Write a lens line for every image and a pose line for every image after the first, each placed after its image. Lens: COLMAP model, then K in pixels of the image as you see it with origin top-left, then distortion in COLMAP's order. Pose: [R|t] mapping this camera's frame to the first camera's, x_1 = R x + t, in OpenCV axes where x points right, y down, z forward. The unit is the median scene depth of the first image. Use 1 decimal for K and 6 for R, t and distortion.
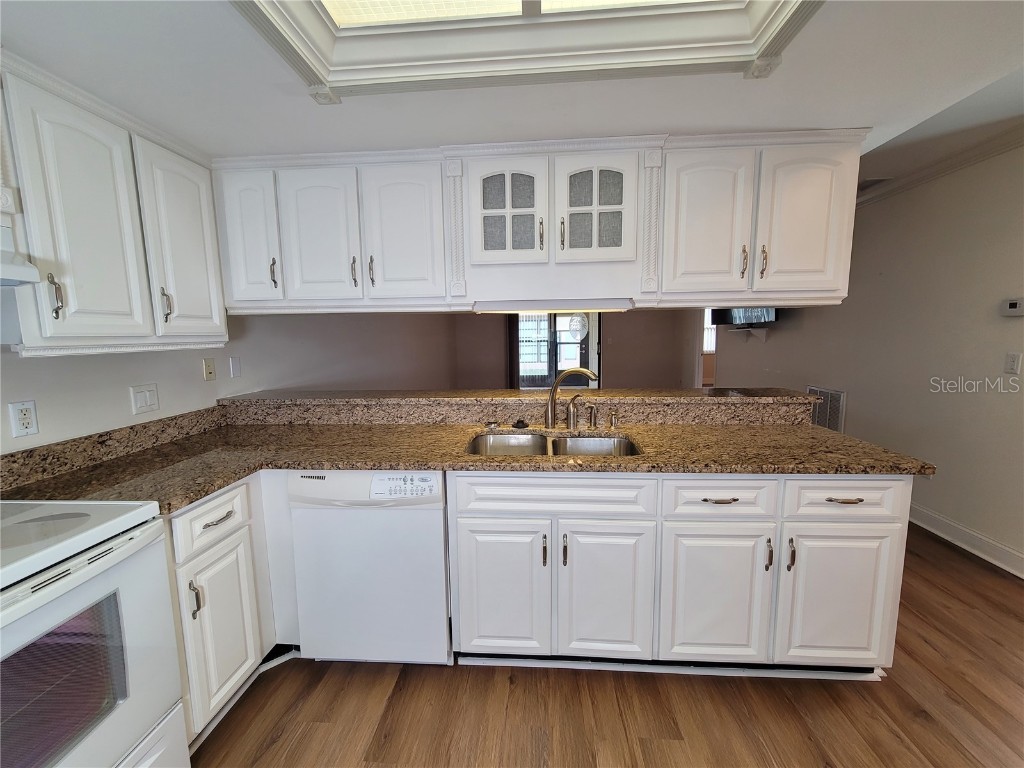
lens RADIAL K [[416.4, 0, 510.9], [0, 416.4, 385.7], [0, 0, 1]] dist [-0.001413, -0.001015]
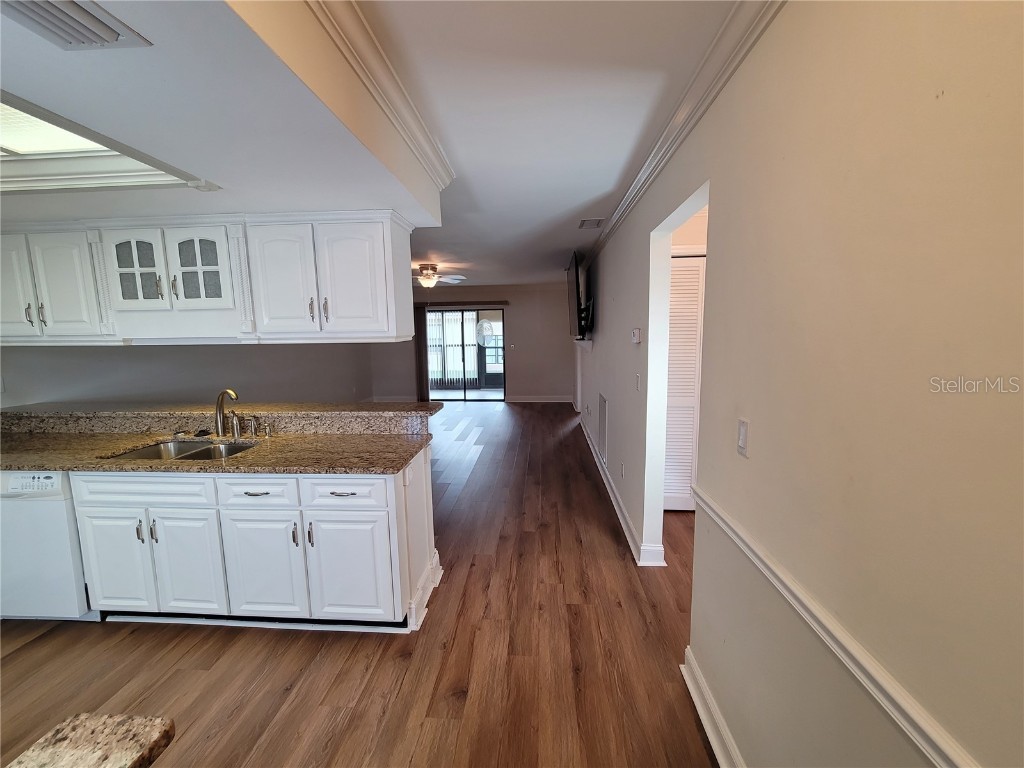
lens RADIAL K [[416.4, 0, 515.4], [0, 416.4, 384.0], [0, 0, 1]] dist [-0.001413, -0.001015]
pose [[0.999997, 0.000650, 0.002333, 1.201823], [-0.000651, 1.000000, 0.000164, -0.068534], [-0.002333, -0.000165, 0.999997, -0.300465]]
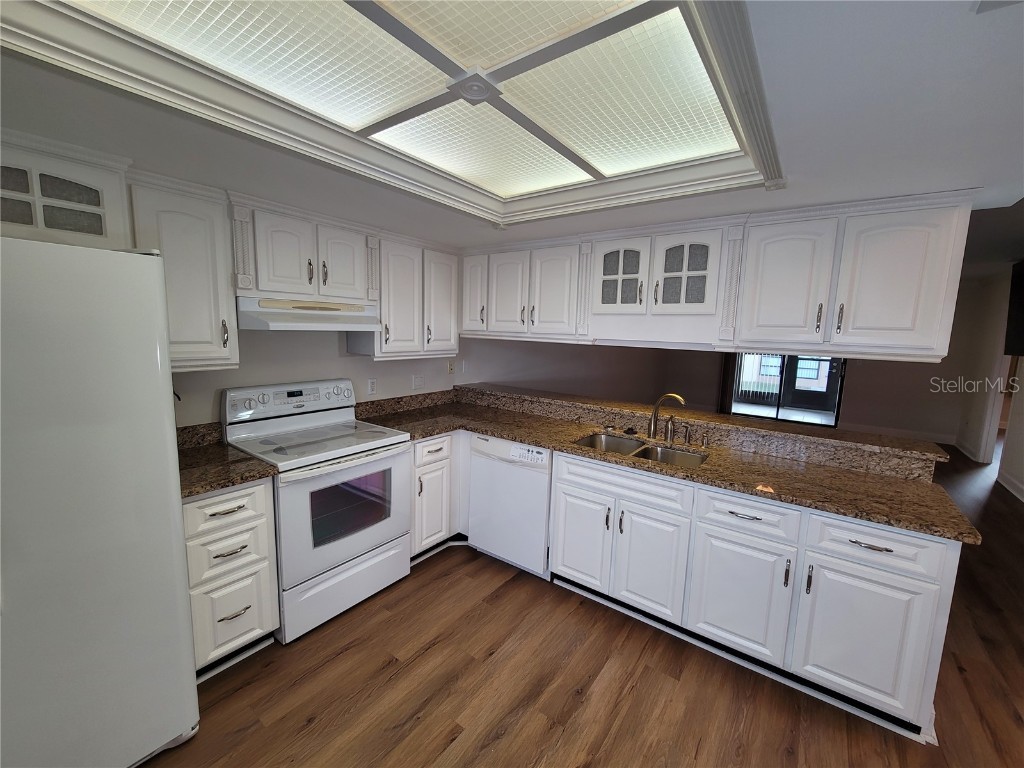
lens RADIAL K [[416.4, 0, 509.8], [0, 416.4, 385.1], [0, 0, 1]] dist [-0.001413, -0.001015]
pose [[0.842159, 0.111548, -0.527566, 0.474902], [-0.109851, 0.993343, 0.034675, -0.067597], [0.527922, 0.028751, 0.848806, -0.382916]]
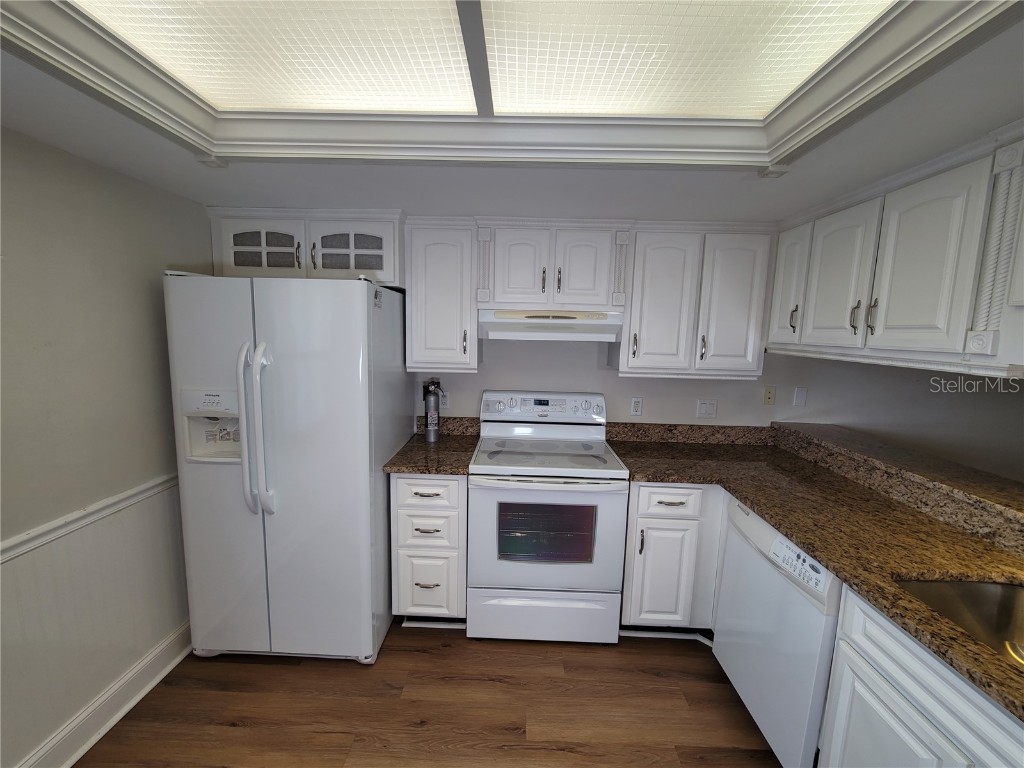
lens RADIAL K [[416.4, 0, 512.5], [0, 416.4, 385.5], [0, 0, 1]] dist [-0.001413, -0.001015]
pose [[0.047570, 0.148657, -0.987744, 0.520495], [-0.153366, 0.978225, 0.139838, -0.156631], [0.987024, 0.144834, 0.069333, 0.259771]]
